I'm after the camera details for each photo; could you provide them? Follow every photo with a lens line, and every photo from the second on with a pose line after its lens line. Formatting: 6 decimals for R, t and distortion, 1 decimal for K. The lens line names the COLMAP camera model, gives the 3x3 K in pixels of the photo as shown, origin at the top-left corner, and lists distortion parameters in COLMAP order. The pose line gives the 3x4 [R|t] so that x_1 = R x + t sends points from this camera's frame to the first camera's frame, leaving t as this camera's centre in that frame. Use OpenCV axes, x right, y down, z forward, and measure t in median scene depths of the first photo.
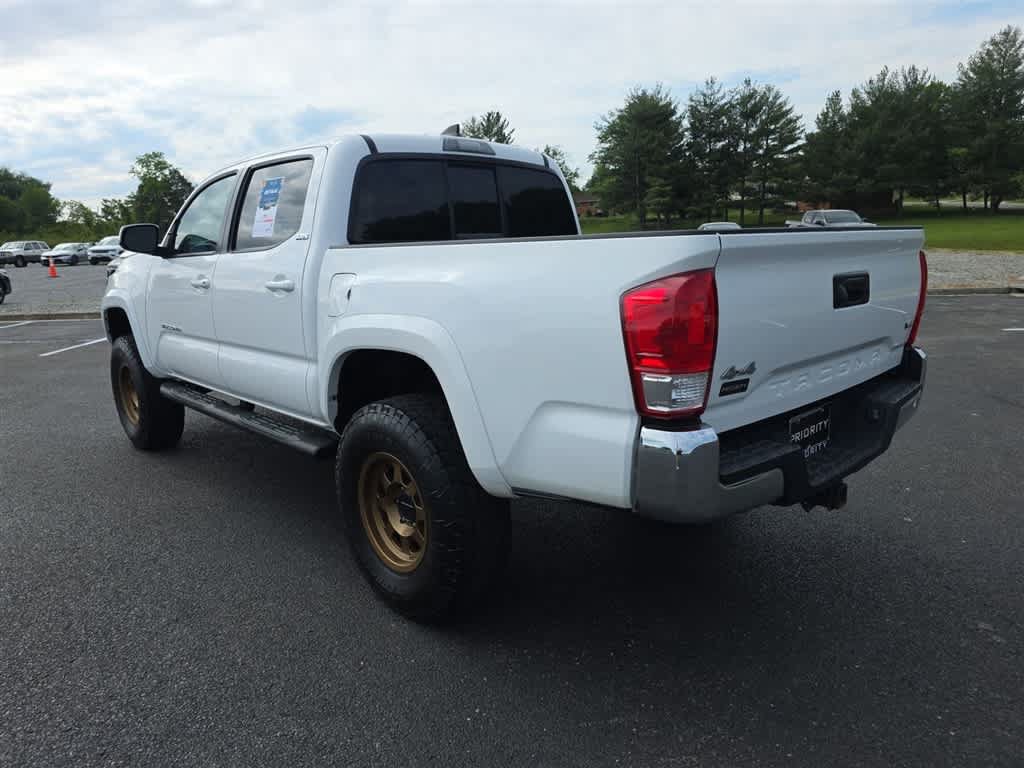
lens RADIAL K [[816.8, 0, 505.5], [0, 816.8, 383.8], [0, 0, 1]] dist [0.027185, -0.032279]
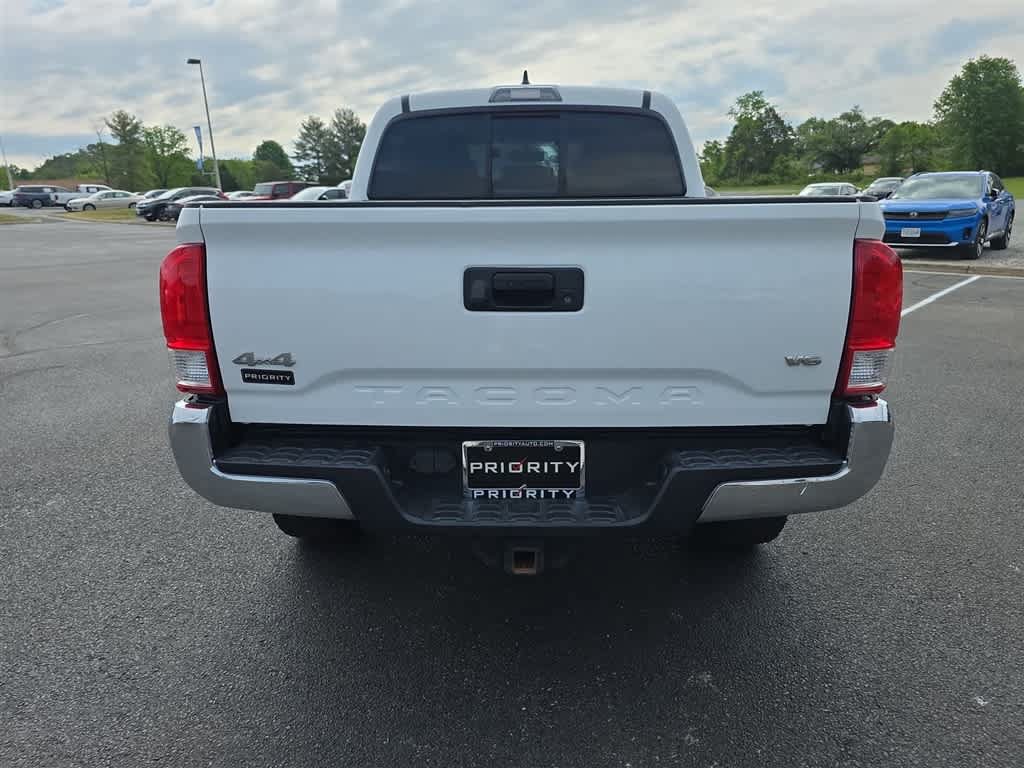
lens RADIAL K [[816.8, 0, 505.5], [0, 816.8, 383.8], [0, 0, 1]] dist [0.027185, -0.032279]
pose [[0.635447, 0.190886, -0.748177, 0.204627], [-0.131958, 0.981553, 0.138353, -0.027081], [0.760785, 0.010812, 0.648914, 0.111127]]
